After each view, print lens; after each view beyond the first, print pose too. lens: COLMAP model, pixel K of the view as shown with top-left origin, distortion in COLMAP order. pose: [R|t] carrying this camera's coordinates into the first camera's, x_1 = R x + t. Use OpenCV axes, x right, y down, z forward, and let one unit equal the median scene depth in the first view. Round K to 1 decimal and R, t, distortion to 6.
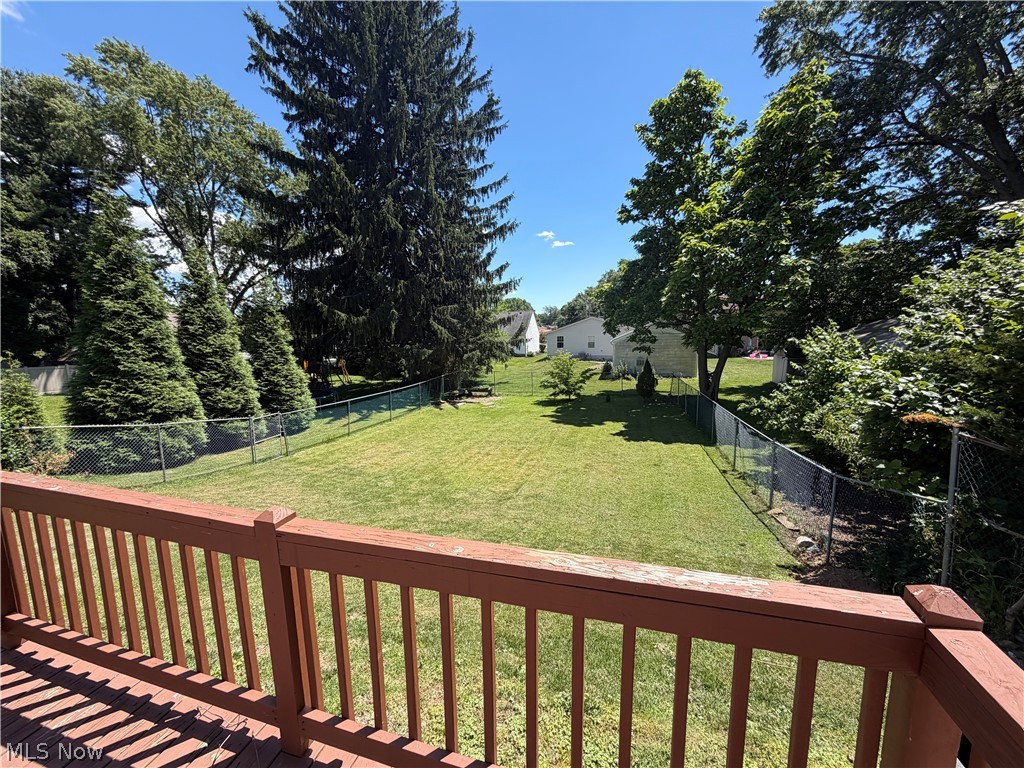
lens RADIAL K [[410.4, 0, 510.4], [0, 410.4, 381.9], [0, 0, 1]] dist [-0.000926, 0.000160]
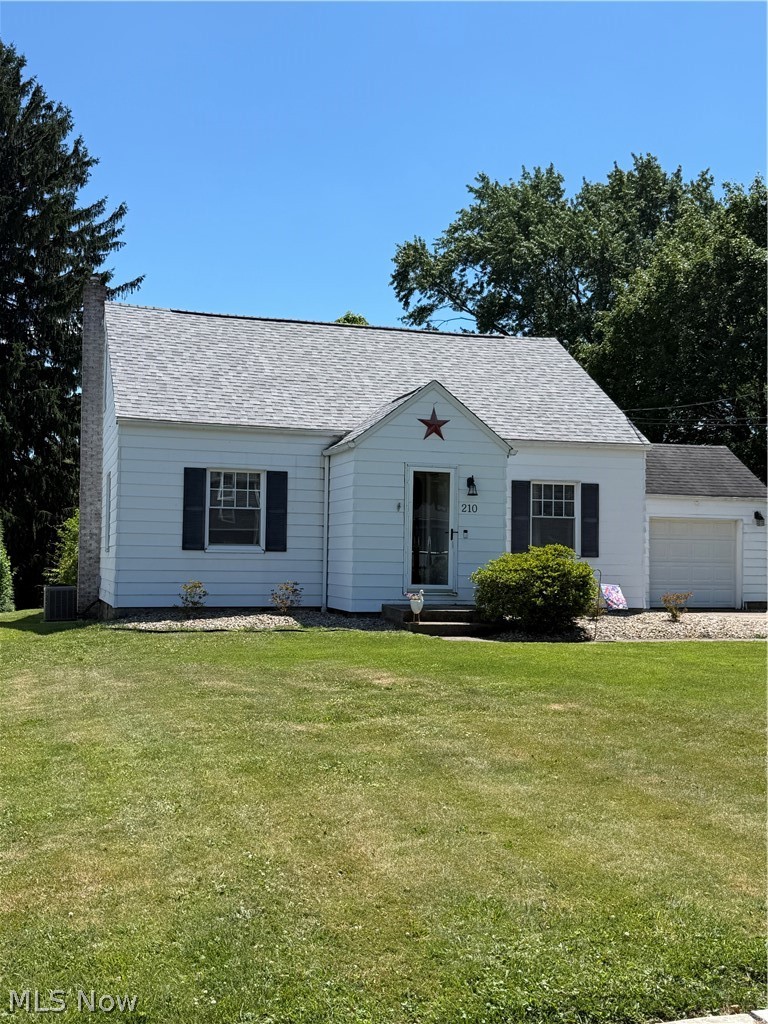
lens RADIAL K [[1108.4, 0, 384.9], [0, 1108.4, 520.8], [0, 0, 1]] dist [0.118696, 0.000000]
pose [[0.830454, 0.050449, 0.554797, -0.952046], [0.037843, 0.988482, -0.146531, 0.199556], [-0.555800, 0.142682, 0.818980, -1.217761]]
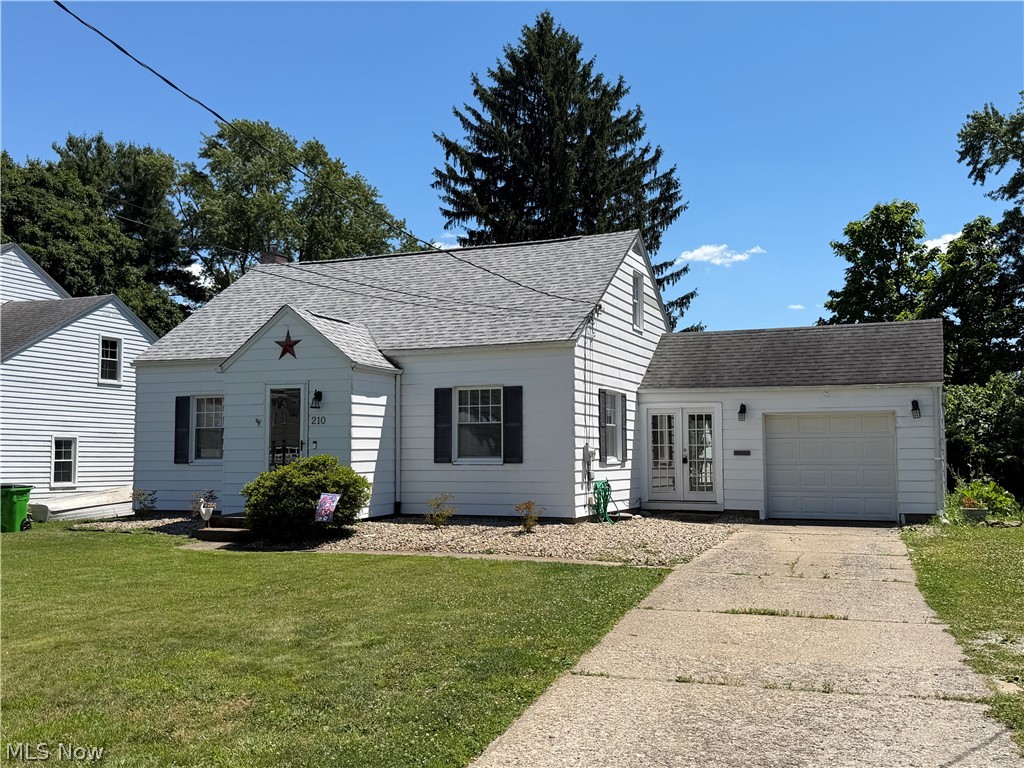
lens RADIAL K [[1013.0, 0, 510.9], [0, 1013.0, 380.1], [0, 0, 1]] dist [0.074061, 0.000000]
pose [[0.993975, 0.007360, -0.109363, -0.181098], [-0.028672, 0.980462, -0.194609, 0.191827], [0.105794, 0.196572, 0.974765, -1.352492]]
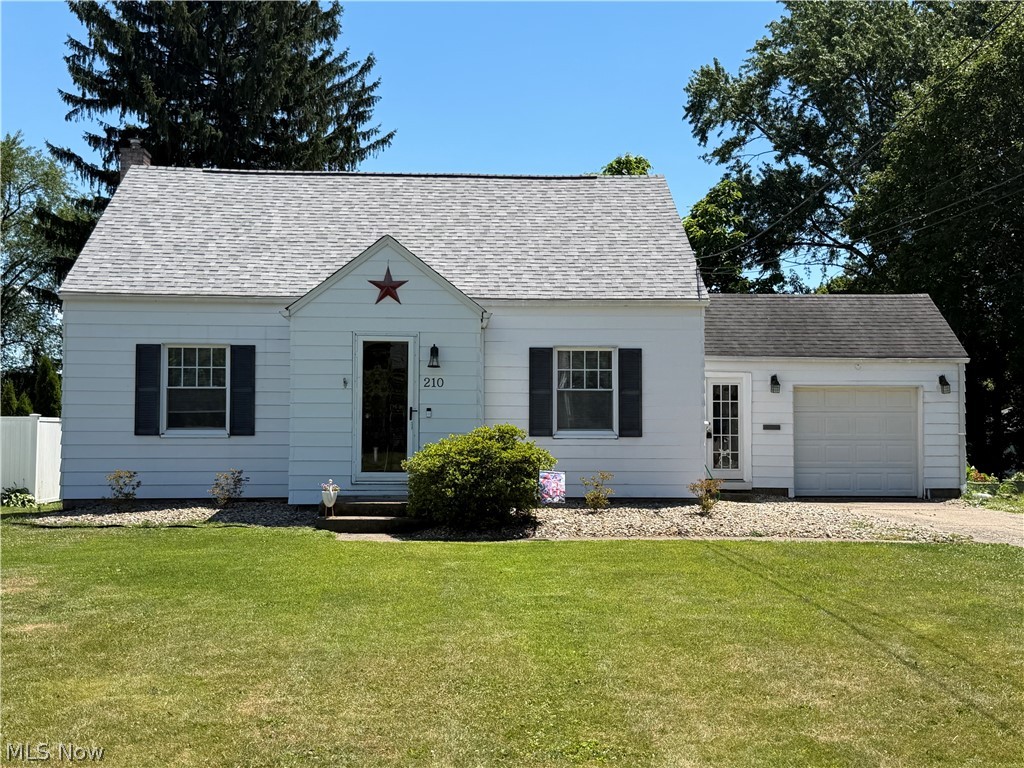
lens RADIAL K [[1251.9, 0, 517.5], [0, 1251.9, 391.1], [0, 0, 1]] dist [0.104118, 0.000000]
pose [[0.940916, 0.032941, 0.337033, -0.651513], [0.020955, 0.987687, -0.155036, 0.201876], [-0.337990, 0.152938, 0.928640, -1.338985]]
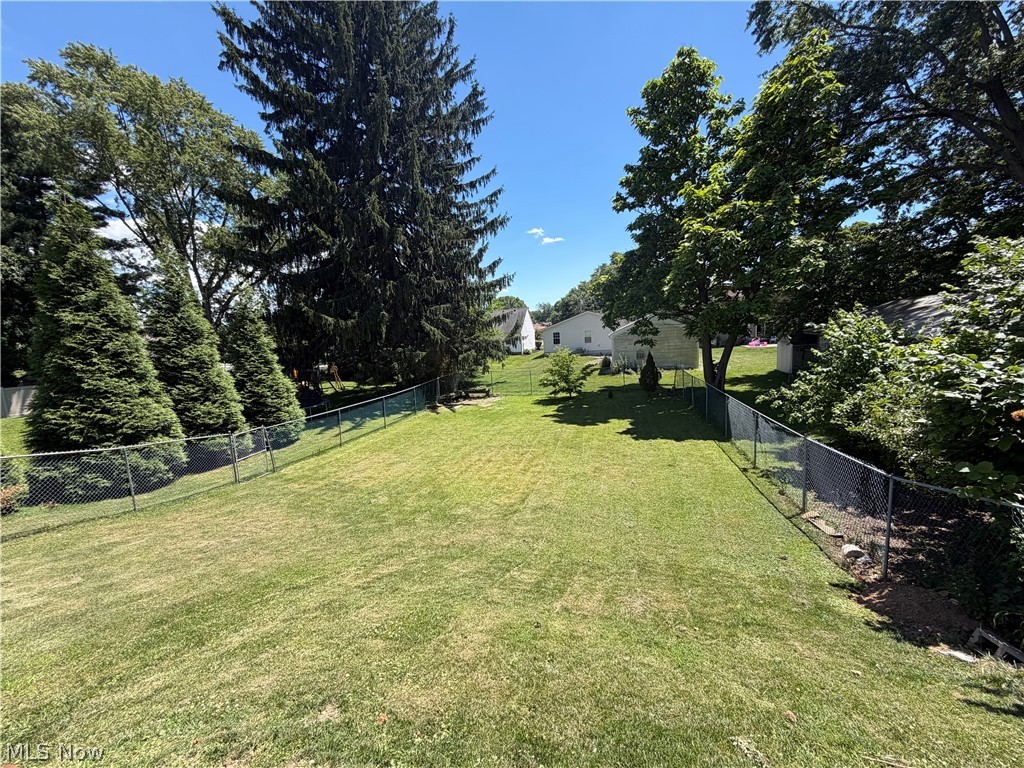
lens RADIAL K [[410.4, 0, 510.3], [0, 410.4, 380.0], [0, 0, 1]] dist [-0.000926, 0.000160]
pose [[0.999024, -0.043270, 0.008874, -0.004524], [0.043274, 0.999063, -0.000251, -0.003880], [-0.008855, 0.000635, 0.999961, 0.042339]]
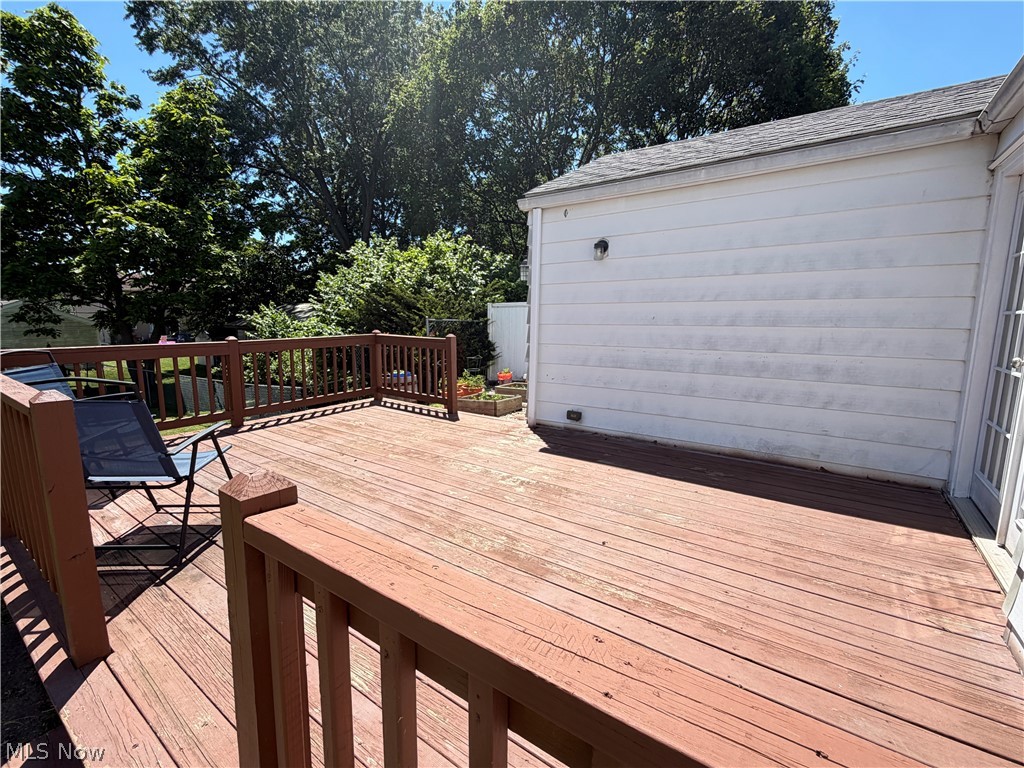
lens RADIAL K [[447.8, 0, 512.9], [0, 447.8, 390.9], [0, 0, 1]] dist [-0.000908, 0.001628]
pose [[0.323616, -0.138275, 0.936030, -0.212424], [0.108915, 0.988132, 0.108316, 0.039961], [-0.939899, 0.066895, 0.334835, -0.142034]]
